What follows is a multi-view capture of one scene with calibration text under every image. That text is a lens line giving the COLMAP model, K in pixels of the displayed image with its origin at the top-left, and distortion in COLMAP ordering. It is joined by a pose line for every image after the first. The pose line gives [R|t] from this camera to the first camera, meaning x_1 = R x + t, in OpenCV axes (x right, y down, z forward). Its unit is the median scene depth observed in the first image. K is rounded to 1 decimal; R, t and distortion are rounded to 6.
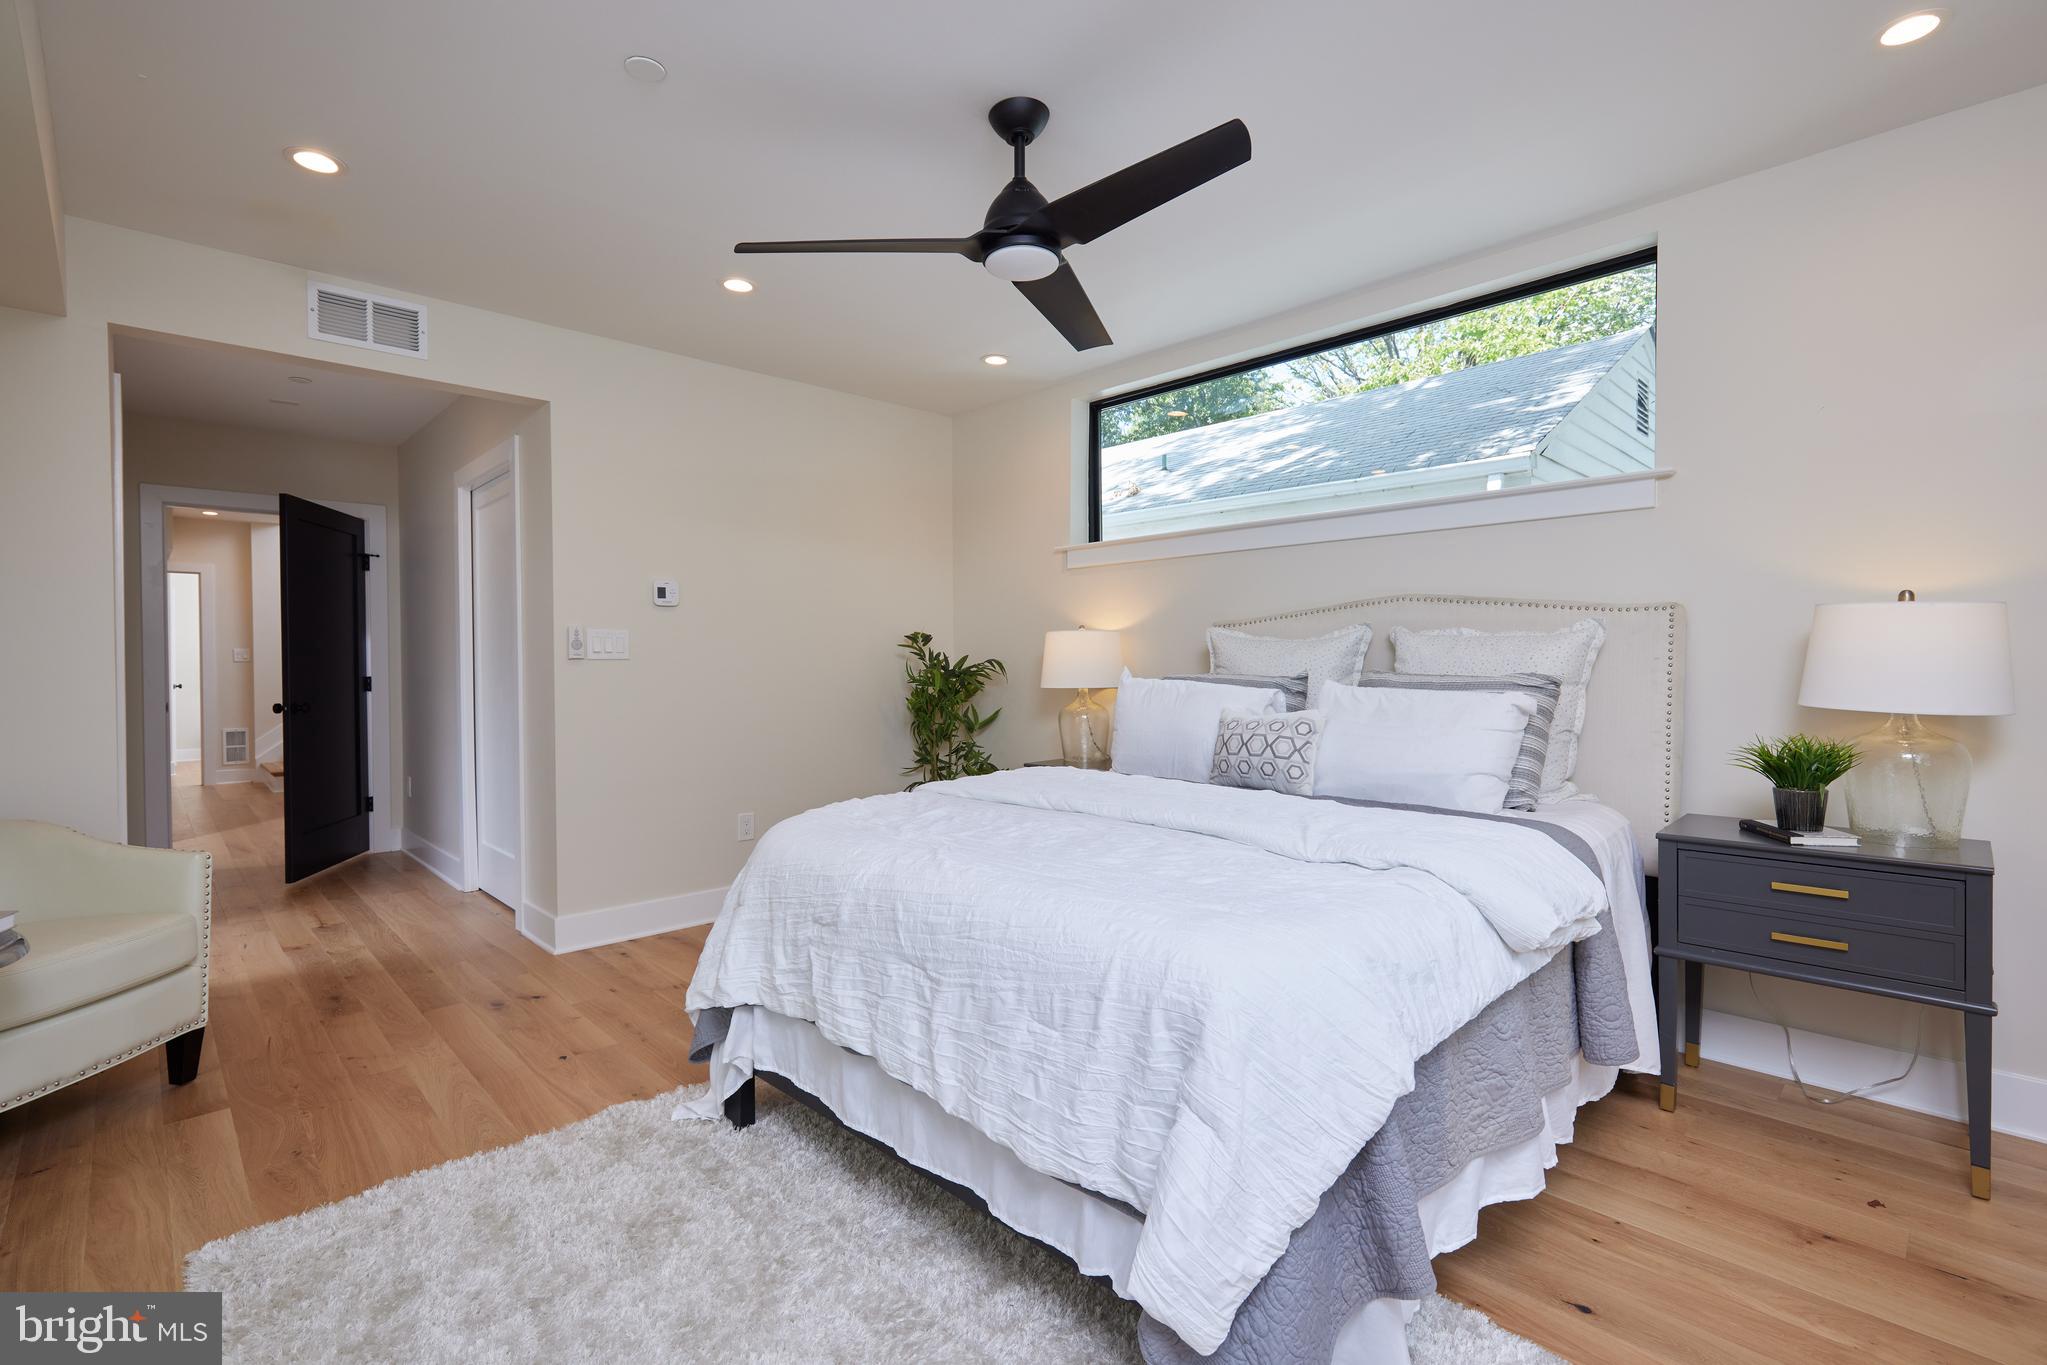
lens RADIAL K [[939.4, 0, 1023.0], [0, 939.4, 671.6], [0, 0, 1]] dist [-0.001492, -0.000001]
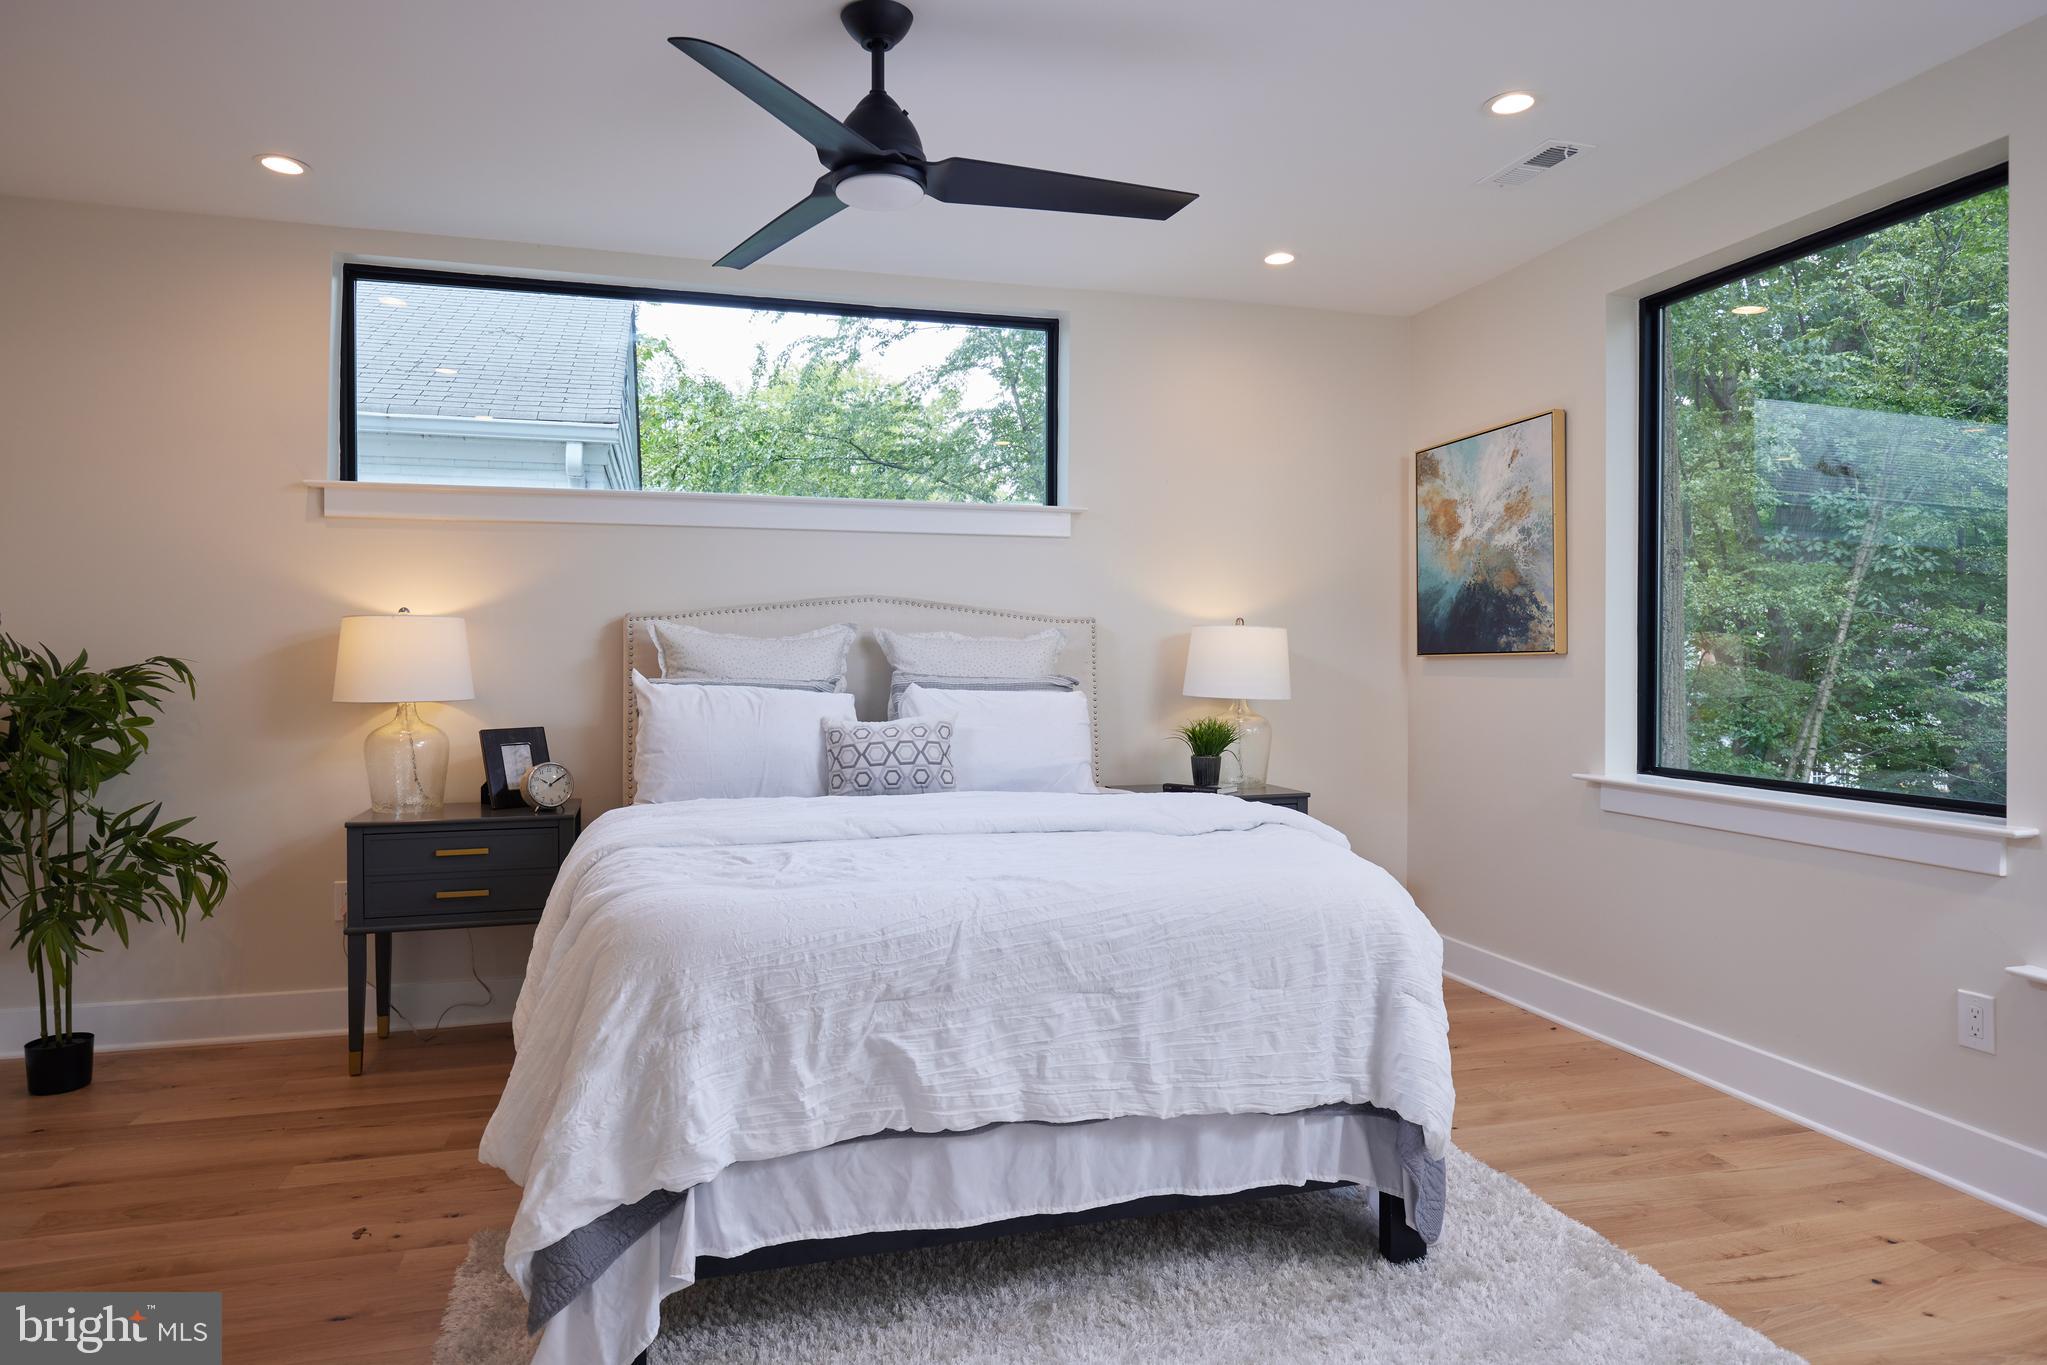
lens RADIAL K [[1218.2, 0, 1032.8], [0, 1218.2, 682.4], [0, 0, 1]] dist [-0.008485, -0.001071]
pose [[0.472221, -0.010723, 0.881415, -1.092073], [0.007656, 0.999938, 0.008063, -0.001874], [-0.881447, 0.002941, 0.472274, 0.441048]]
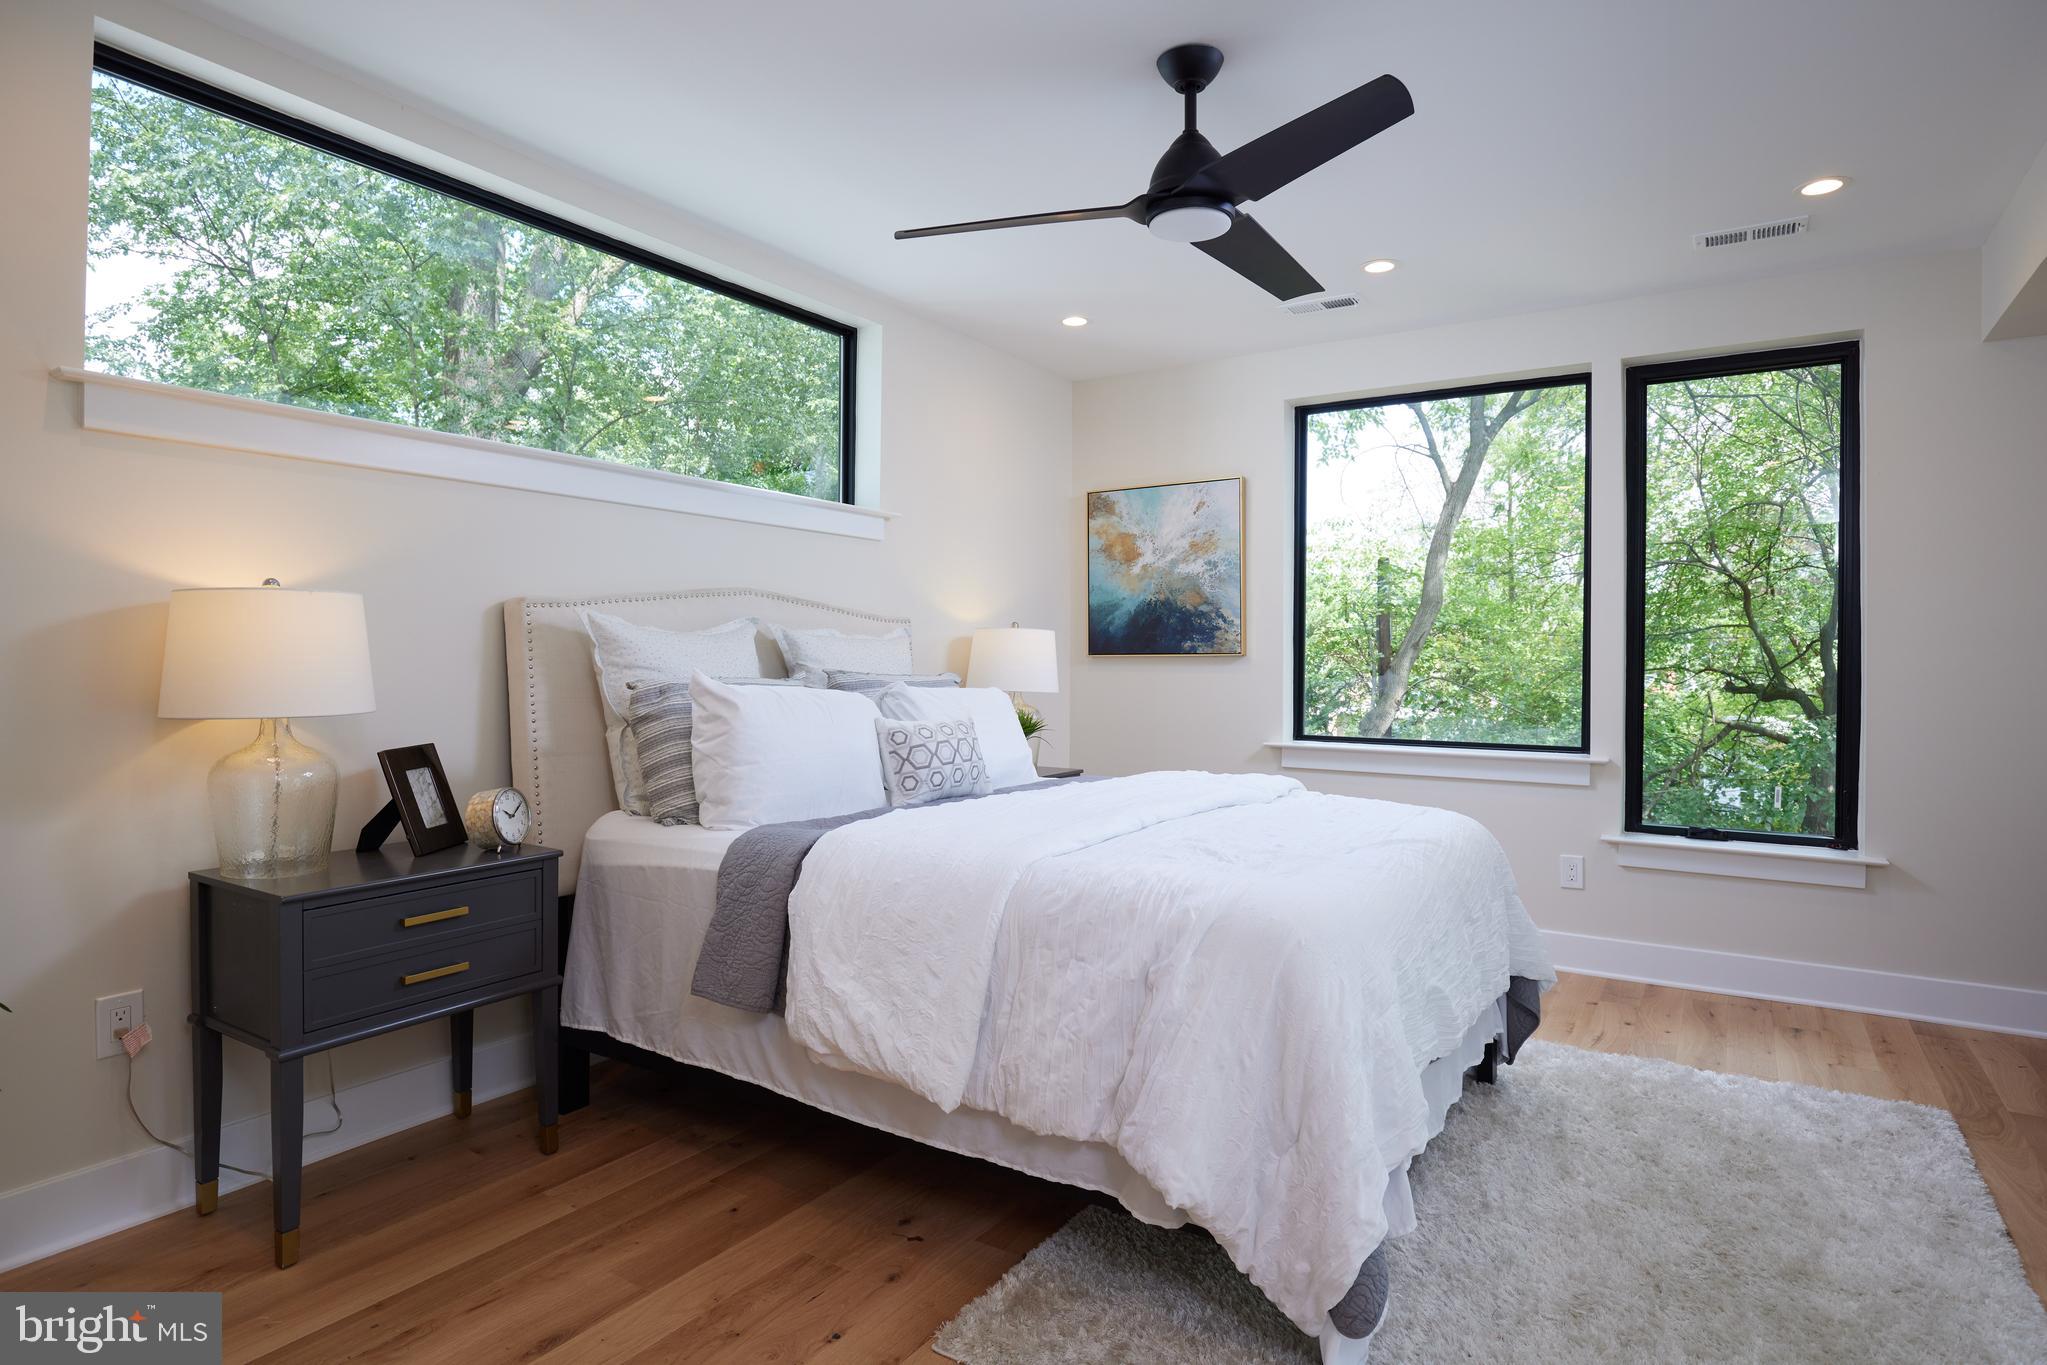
lens RADIAL K [[1105.0, 0, 1027.2], [0, 1105.0, 671.8], [0, 0, 1]] dist [-0.022904, 0.003900]
pose [[-0.234480, -0.008212, 0.972086, -1.221915], [0.005865, 0.999934, 0.009862, -0.017837], [-0.972103, 0.008013, -0.234417, 1.735392]]
